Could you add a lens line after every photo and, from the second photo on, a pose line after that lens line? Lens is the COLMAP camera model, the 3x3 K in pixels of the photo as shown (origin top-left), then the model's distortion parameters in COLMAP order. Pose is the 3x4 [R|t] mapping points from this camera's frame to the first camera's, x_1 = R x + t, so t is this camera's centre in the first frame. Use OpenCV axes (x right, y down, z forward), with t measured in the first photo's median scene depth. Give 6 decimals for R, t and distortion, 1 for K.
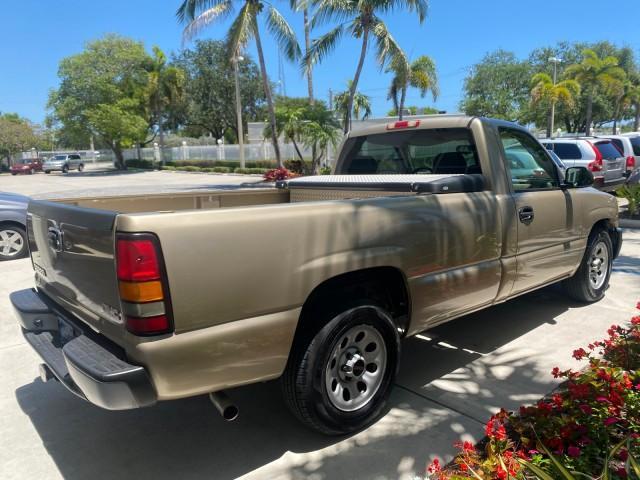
lens RADIAL K [[490.9, 0, 323.3], [0, 490.9, 243.2], [0, 0, 1]] dist [0.020900, -0.030248]
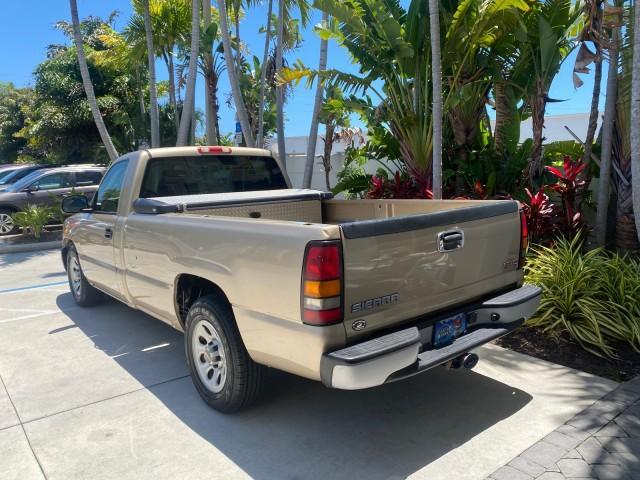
lens RADIAL K [[490.9, 0, 319.3], [0, 490.9, 239.9], [0, 0, 1]] dist [0.020900, -0.030248]
pose [[0.031197, -0.113670, 0.993029, -0.254386], [0.193688, 0.975367, 0.105563, -0.028404], [-0.980567, 0.189044, 0.052445, 0.190431]]
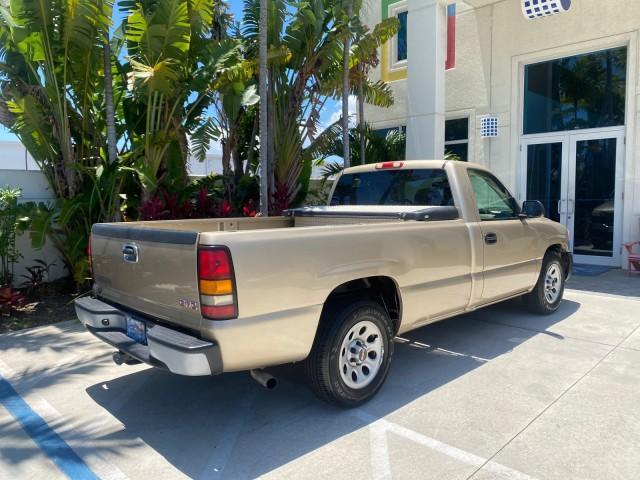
lens RADIAL K [[490.9, 0, 316.3], [0, 490.9, 234.7], [0, 0, 1]] dist [0.020900, -0.030248]
pose [[0.999189, 0.005048, 0.039939, -0.016701], [-0.001883, 0.996881, -0.078897, 0.006777], [-0.040213, 0.078758, 0.996082, -0.048453]]
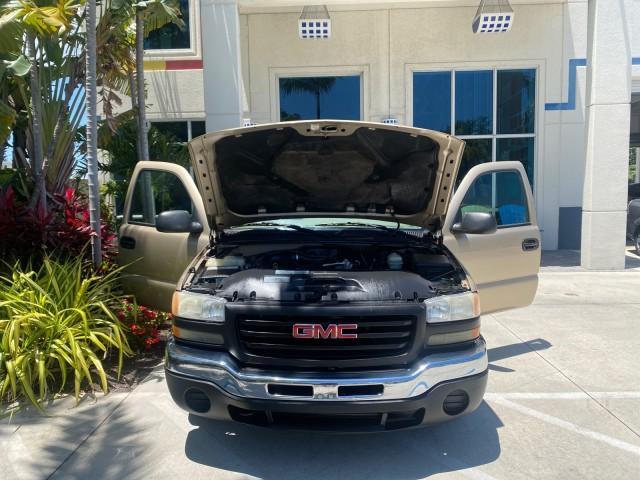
lens RADIAL K [[490.9, 0, 317.0], [0, 490.9, 241.6], [0, 0, 1]] dist [0.020900, -0.030248]
pose [[0.702510, -0.066388, 0.708571, -0.191061], [0.118571, 0.992642, -0.024553, -0.006574], [-0.701727, 0.101265, 0.705213, 0.044953]]
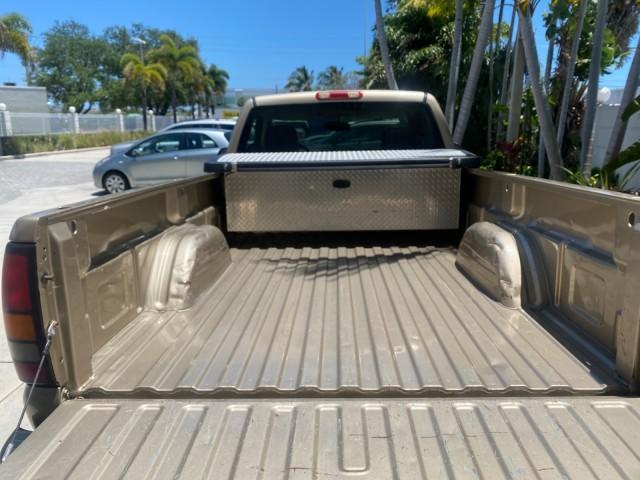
lens RADIAL K [[490.9, 0, 321.2], [0, 490.9, 244.5], [0, 0, 1]] dist [0.020900, -0.030248]
pose [[0.681376, -0.143119, 0.717805, -0.138515], [0.115673, 0.989428, 0.087474, -0.014044], [-0.722735, 0.023428, 0.690728, 0.106109]]
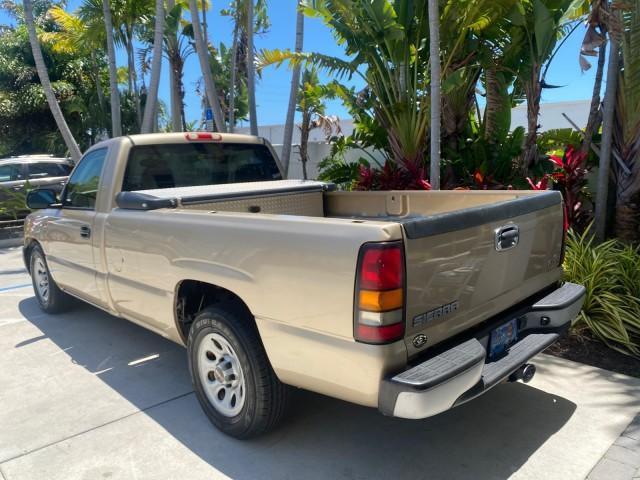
lens RADIAL K [[490.9, 0, 318.0], [0, 490.9, 243.0], [0, 0, 1]] dist [0.020900, -0.030248]
pose [[-0.049668, -0.137436, 0.989265, -0.228877], [0.198784, 0.969311, 0.144644, -0.032699], [-0.978784, 0.203834, -0.020824, 0.214278]]
